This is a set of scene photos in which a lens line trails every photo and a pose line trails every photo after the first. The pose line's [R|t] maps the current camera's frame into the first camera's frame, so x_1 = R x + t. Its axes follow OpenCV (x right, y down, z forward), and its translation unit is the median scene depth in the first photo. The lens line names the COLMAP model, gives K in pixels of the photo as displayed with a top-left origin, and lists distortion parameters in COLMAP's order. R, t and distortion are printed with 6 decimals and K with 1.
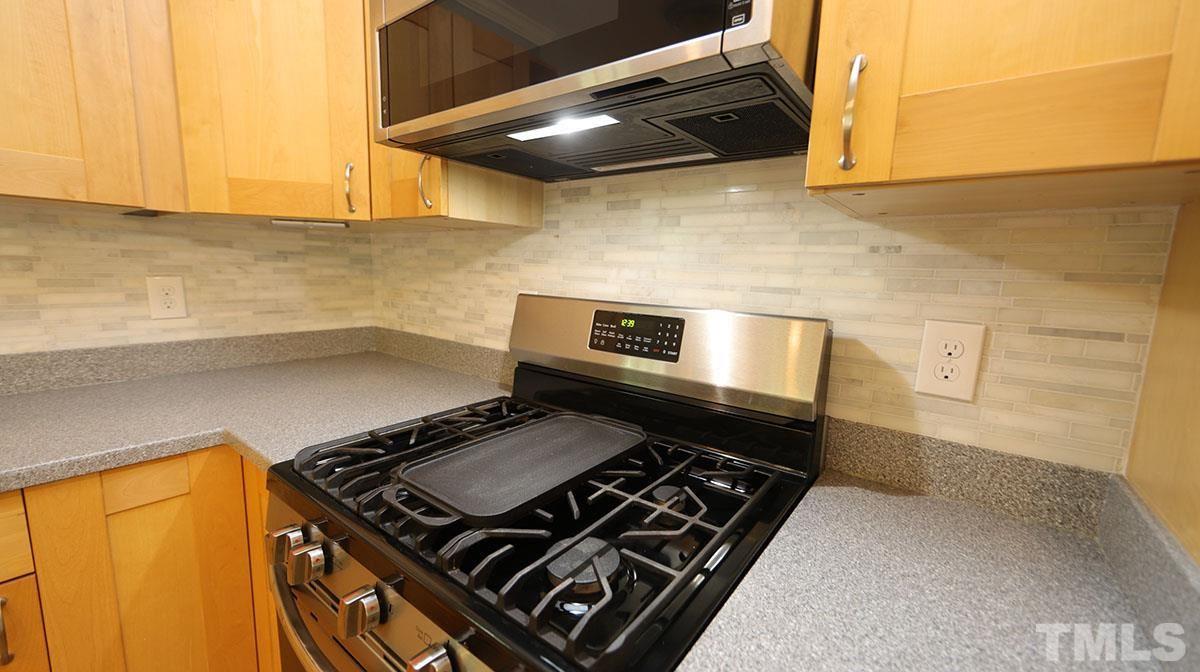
lens RADIAL K [[471.4, 0, 596.5], [0, 471.4, 337.0], [0, 0, 1]] dist [0.004078, -0.000100]
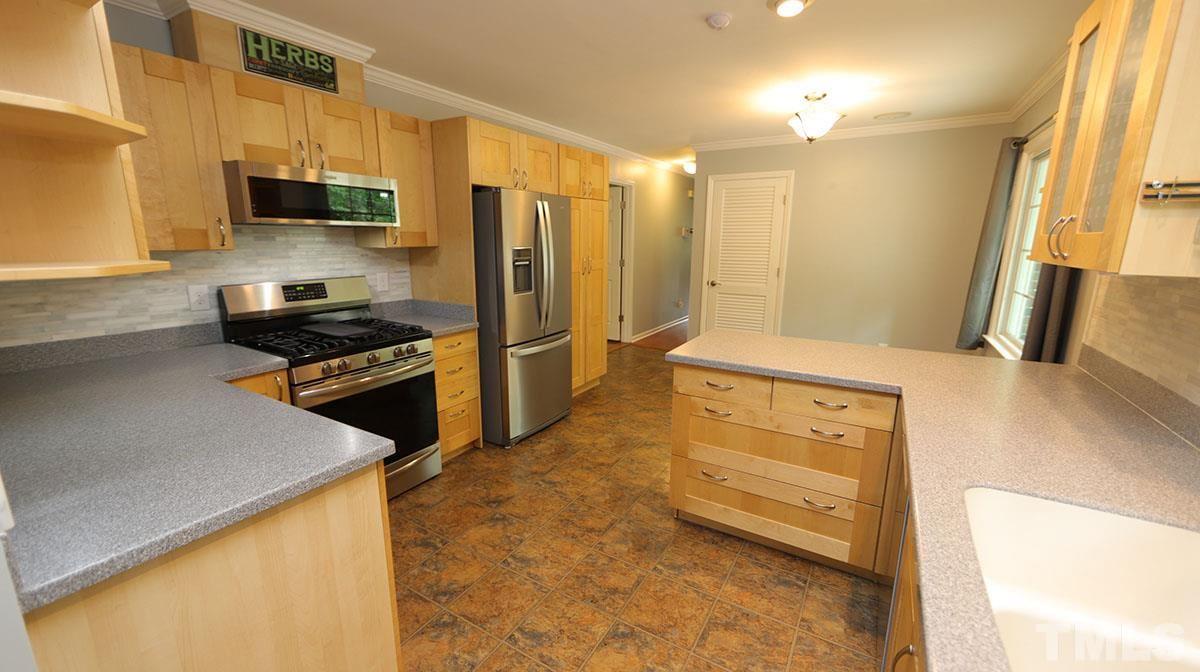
lens RADIAL K [[471.4, 0, 599.8], [0, 471.4, 333.2], [0, 0, 1]] dist [0.004078, -0.000100]
pose [[-0.099180, -0.232895, 0.967431, -2.454405], [0.133544, 0.960314, 0.244872, -0.192254], [-0.986068, 0.153481, -0.064143, -0.363774]]
